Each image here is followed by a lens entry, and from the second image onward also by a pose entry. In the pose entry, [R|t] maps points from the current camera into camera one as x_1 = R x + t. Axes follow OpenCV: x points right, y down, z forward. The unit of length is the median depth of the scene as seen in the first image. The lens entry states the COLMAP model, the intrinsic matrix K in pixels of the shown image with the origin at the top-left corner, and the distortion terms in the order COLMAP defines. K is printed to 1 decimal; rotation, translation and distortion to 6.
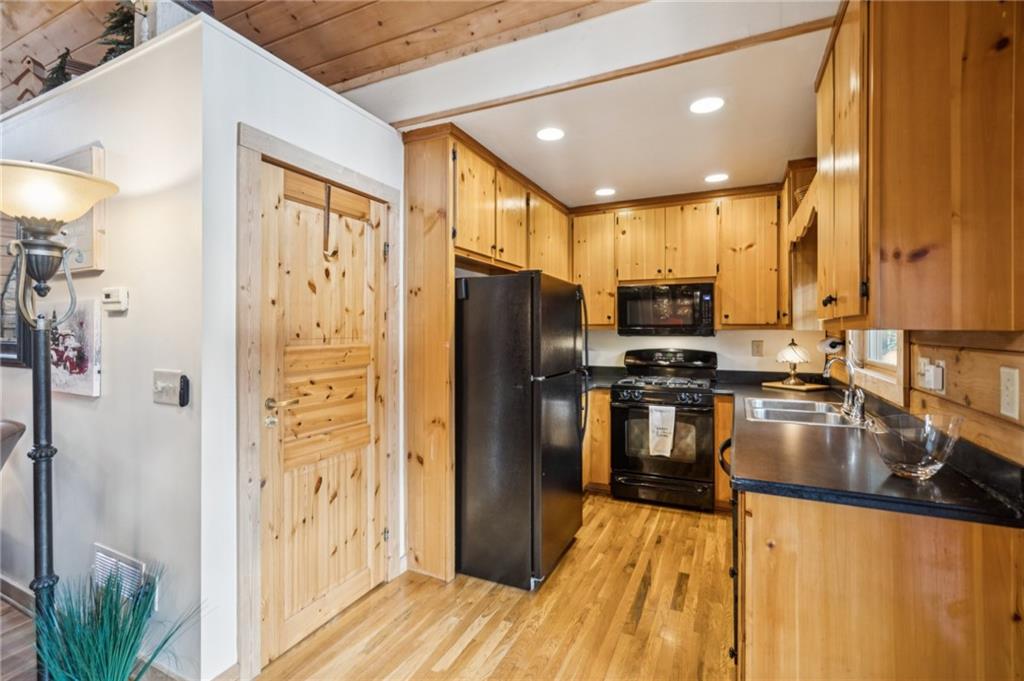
lens RADIAL K [[467.0, 0, 508.8], [0, 467.0, 326.2], [0, 0, 1]] dist [0.001390, 0.000367]
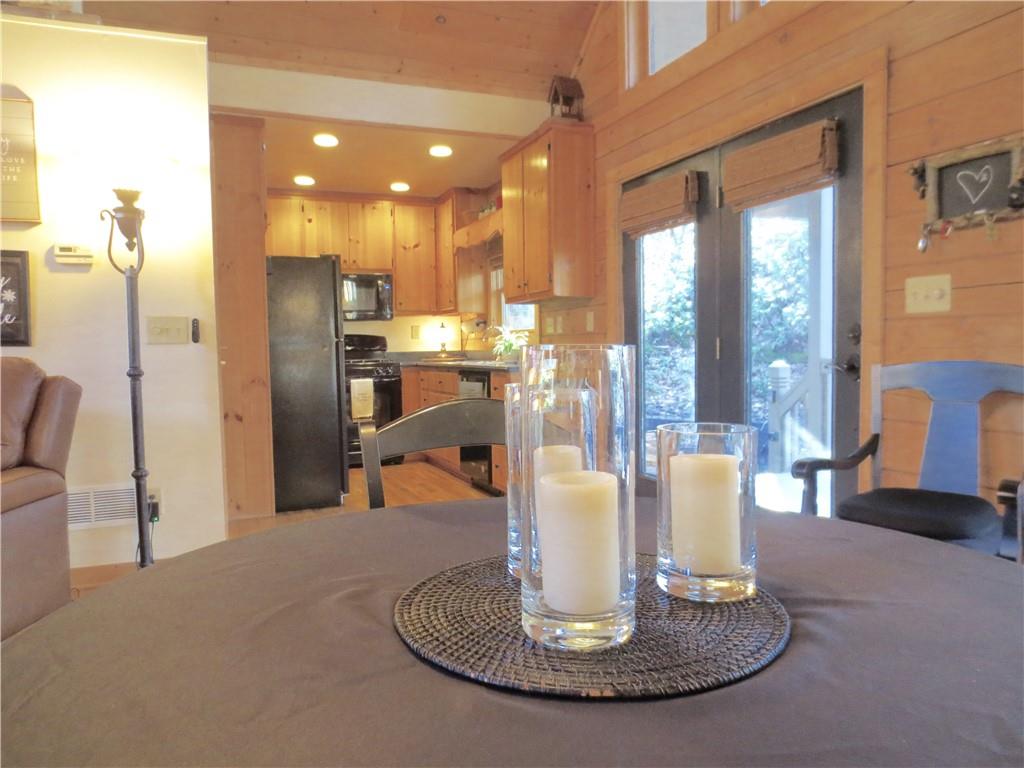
lens RADIAL K [[725.4, 0, 510.6], [0, 725.4, 382.6], [0, 0, 1]] dist [0.000253, 0.000828]
pose [[0.662920, -0.050929, 0.746956, -0.772050], [0.016630, 0.998439, 0.053317, 0.089847], [-0.748506, -0.022923, 0.662732, -0.460027]]
